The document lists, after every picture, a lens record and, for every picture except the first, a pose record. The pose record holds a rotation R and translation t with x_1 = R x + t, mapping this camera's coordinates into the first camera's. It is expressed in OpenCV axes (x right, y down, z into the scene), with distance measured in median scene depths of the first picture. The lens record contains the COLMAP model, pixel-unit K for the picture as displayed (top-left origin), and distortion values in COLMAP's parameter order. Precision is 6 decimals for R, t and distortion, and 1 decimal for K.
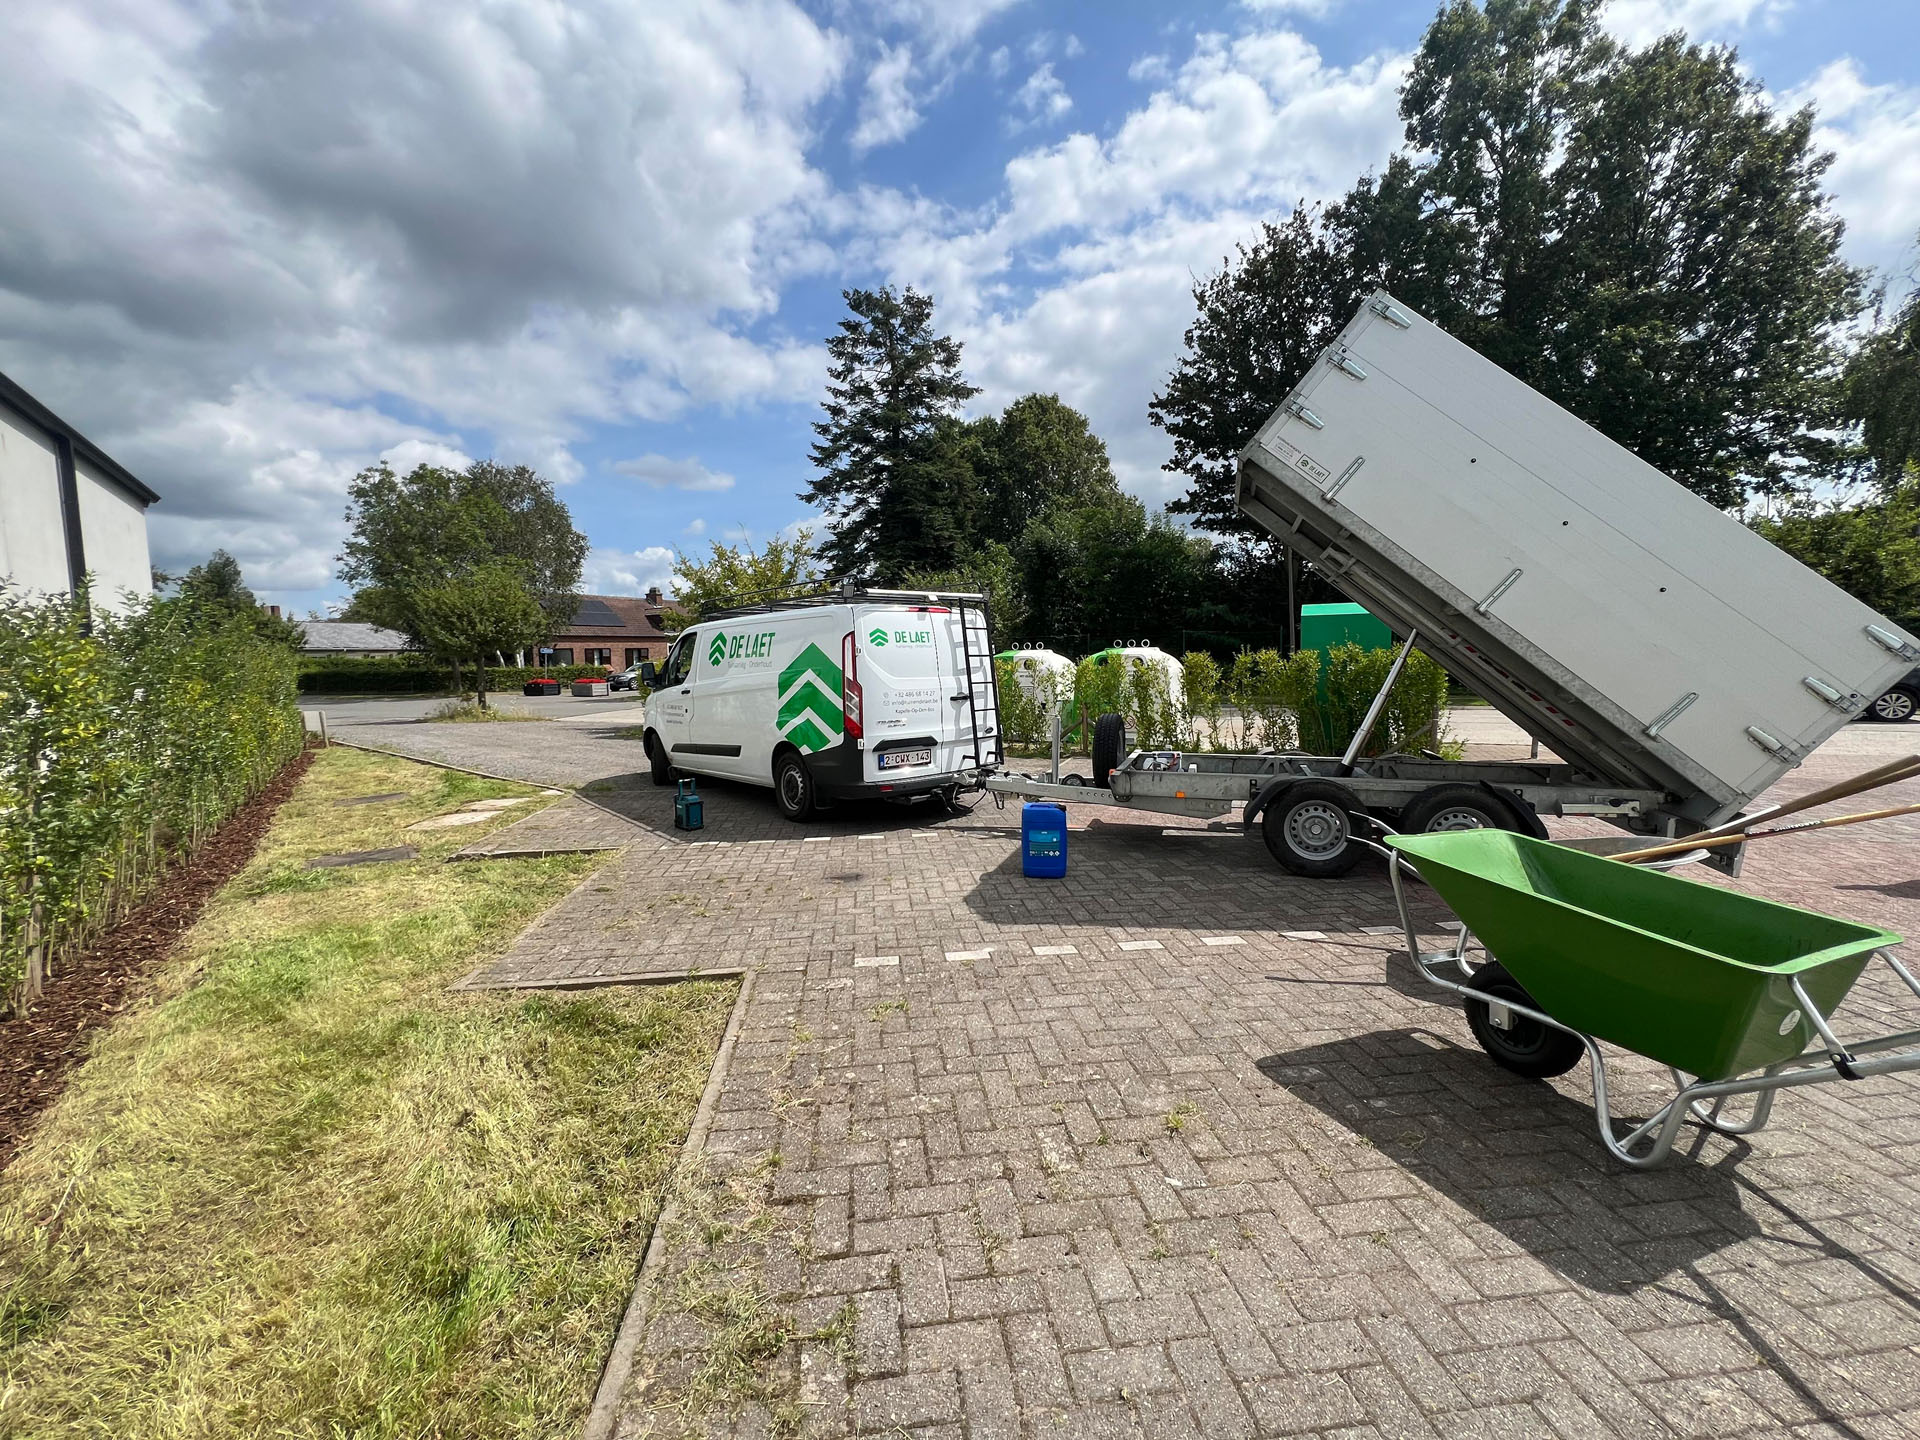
lens RADIAL K [[769.5, 0, 962.8], [0, 769.5, 722.8], [0, 0, 1]] dist [-0.008467, -0.000084]
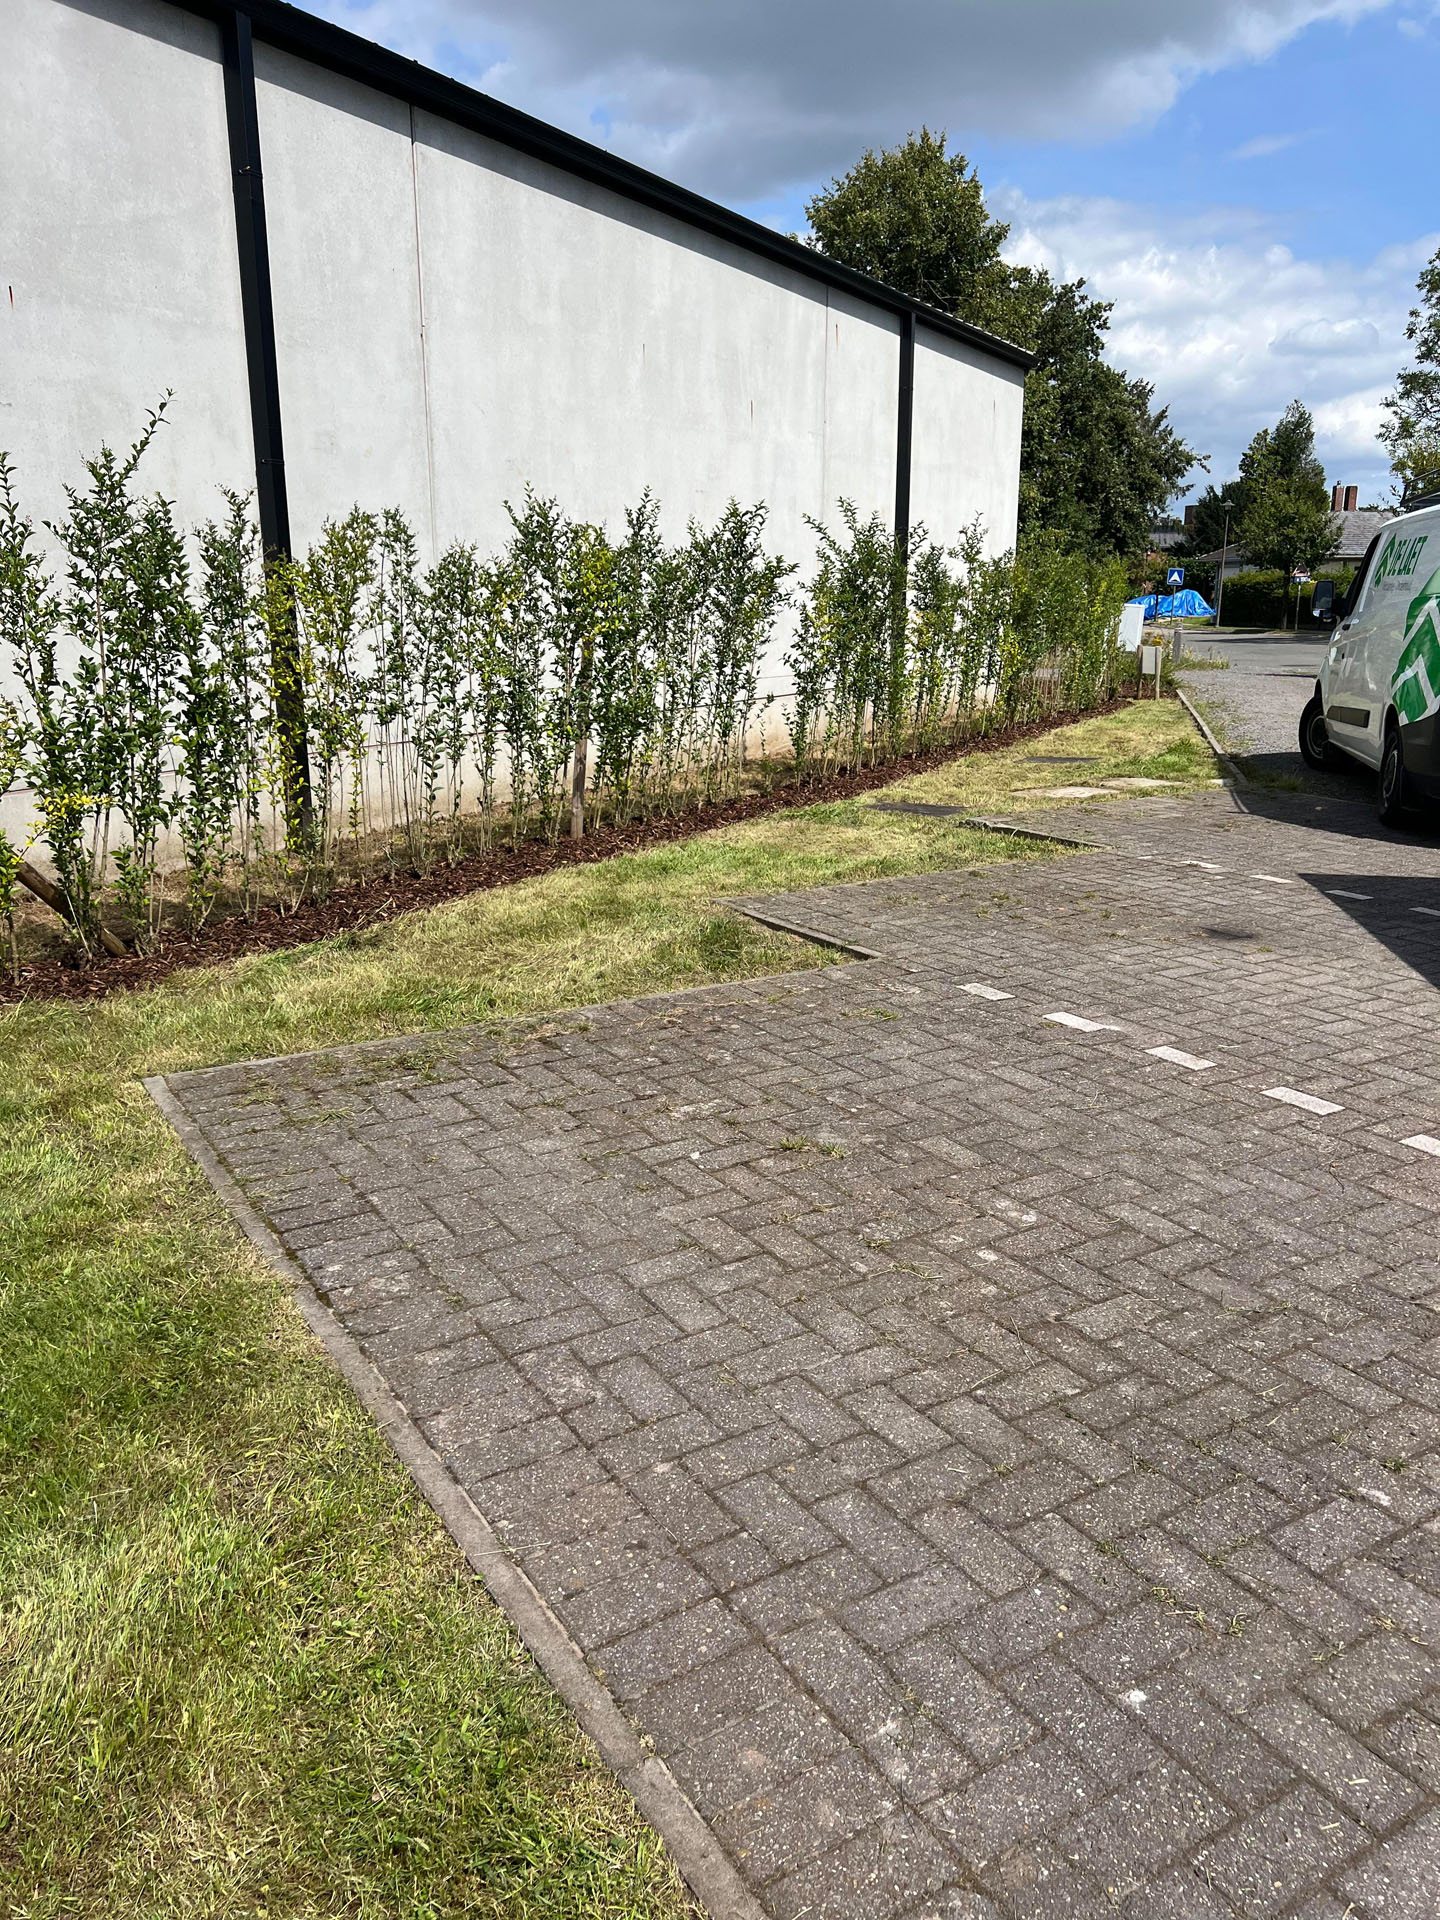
lens RADIAL K [[1445.4, 0, 721.7], [0, 1445.4, 959.2], [0, 0, 1]] dist [0.016347, -0.000436]
pose [[0.417012, 0.242810, -0.875868, 1.234527], [-0.087455, 0.969904, 0.227240, -0.023694], [0.904684, -0.018162, 0.425696, 0.200240]]
